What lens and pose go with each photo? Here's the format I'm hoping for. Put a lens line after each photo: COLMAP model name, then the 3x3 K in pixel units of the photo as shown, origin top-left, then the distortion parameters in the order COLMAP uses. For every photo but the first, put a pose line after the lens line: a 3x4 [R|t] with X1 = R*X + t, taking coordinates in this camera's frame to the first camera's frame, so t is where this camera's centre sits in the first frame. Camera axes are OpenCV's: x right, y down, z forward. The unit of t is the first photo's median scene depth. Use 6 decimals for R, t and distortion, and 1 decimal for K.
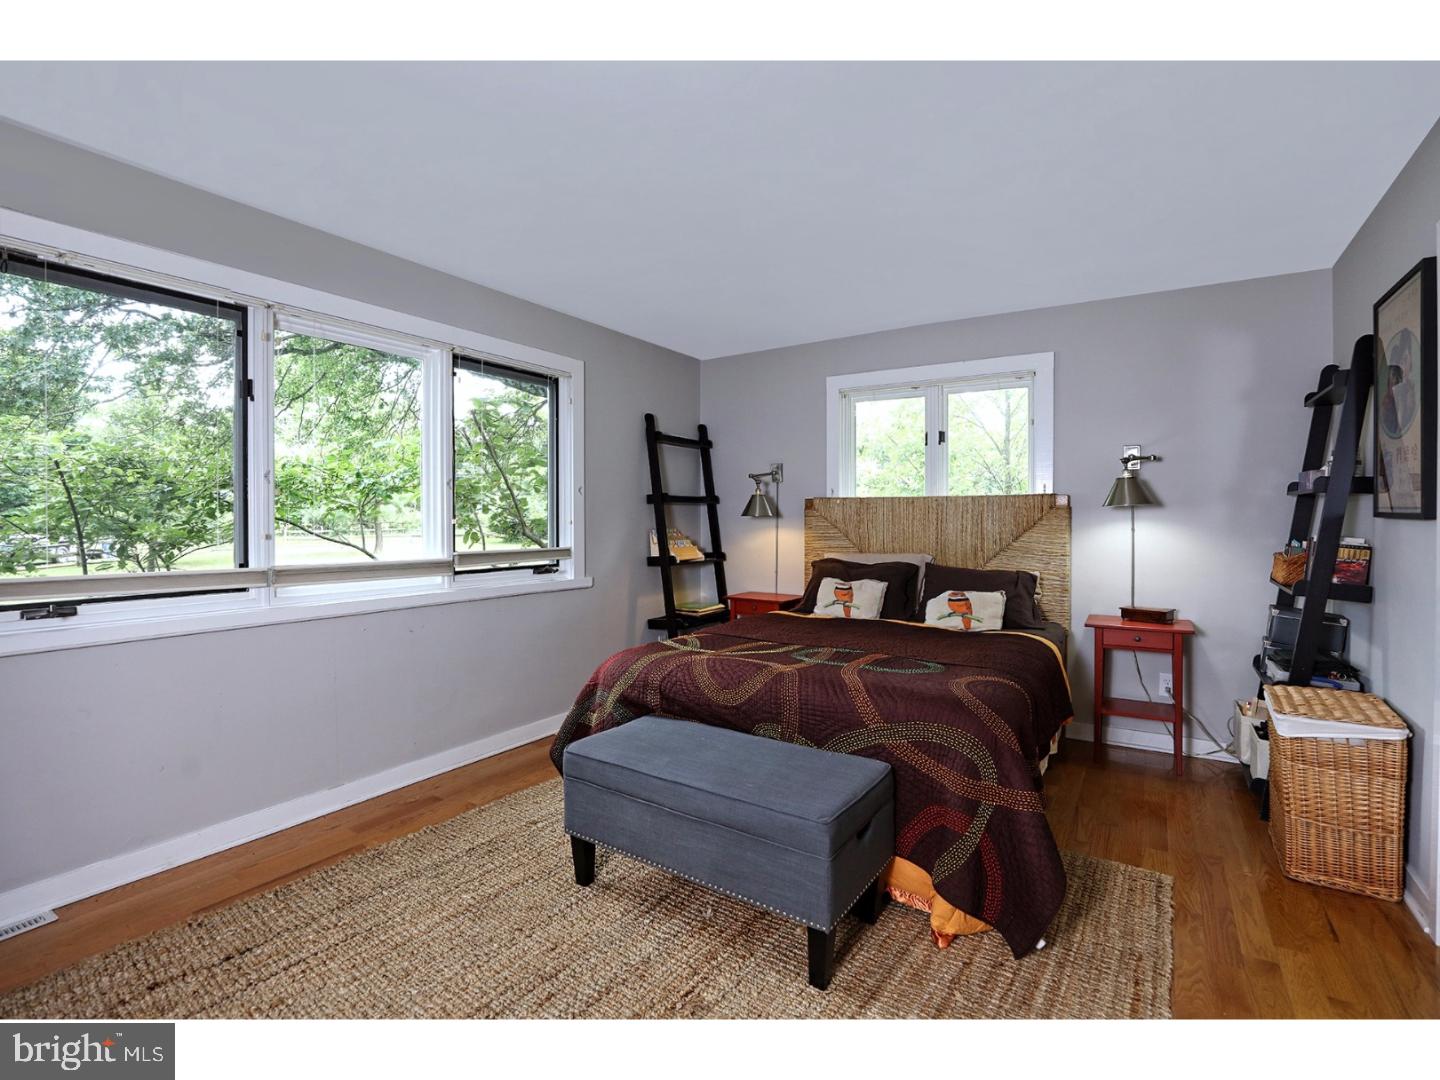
lens RADIAL K [[669.8, 0, 721.0], [0, 669.8, 527.4], [0, 0, 1]] dist [-0.018795, -0.000280]
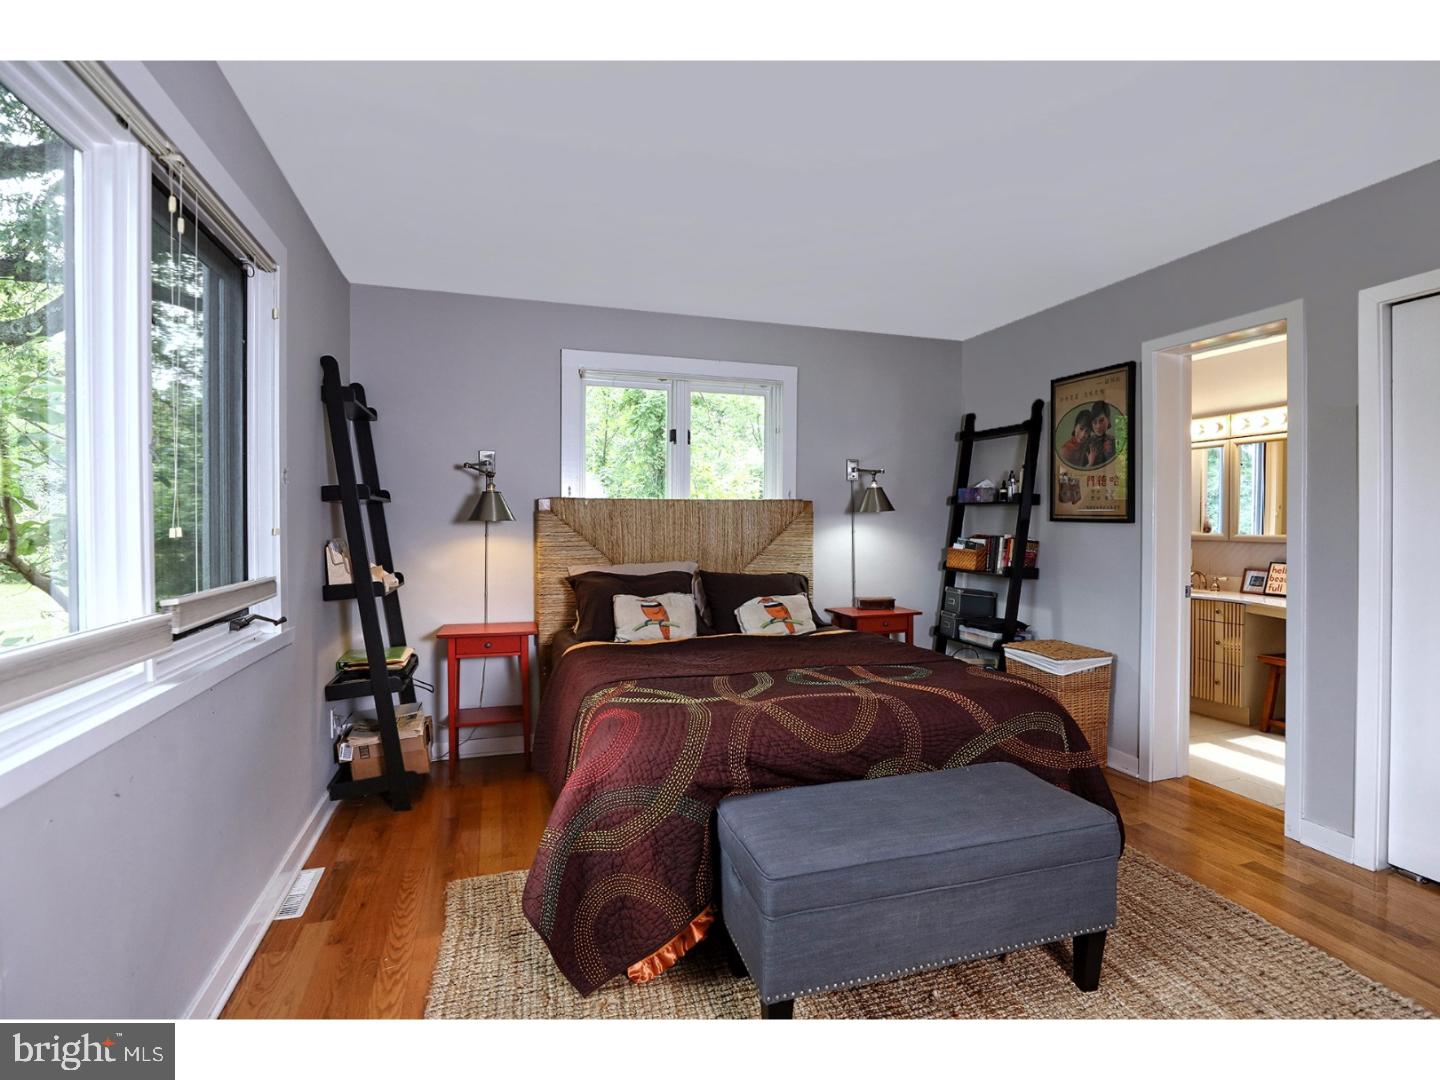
lens RADIAL K [[731.5, 0, 726.7], [0, 731.5, 531.8], [0, 0, 1]] dist [-0.018356, -0.000181]
pose [[0.624707, -0.012827, 0.780754, -0.482748], [0.013124, 0.999896, 0.005926, -0.006763], [-0.780749, 0.006544, 0.624810, 0.344858]]
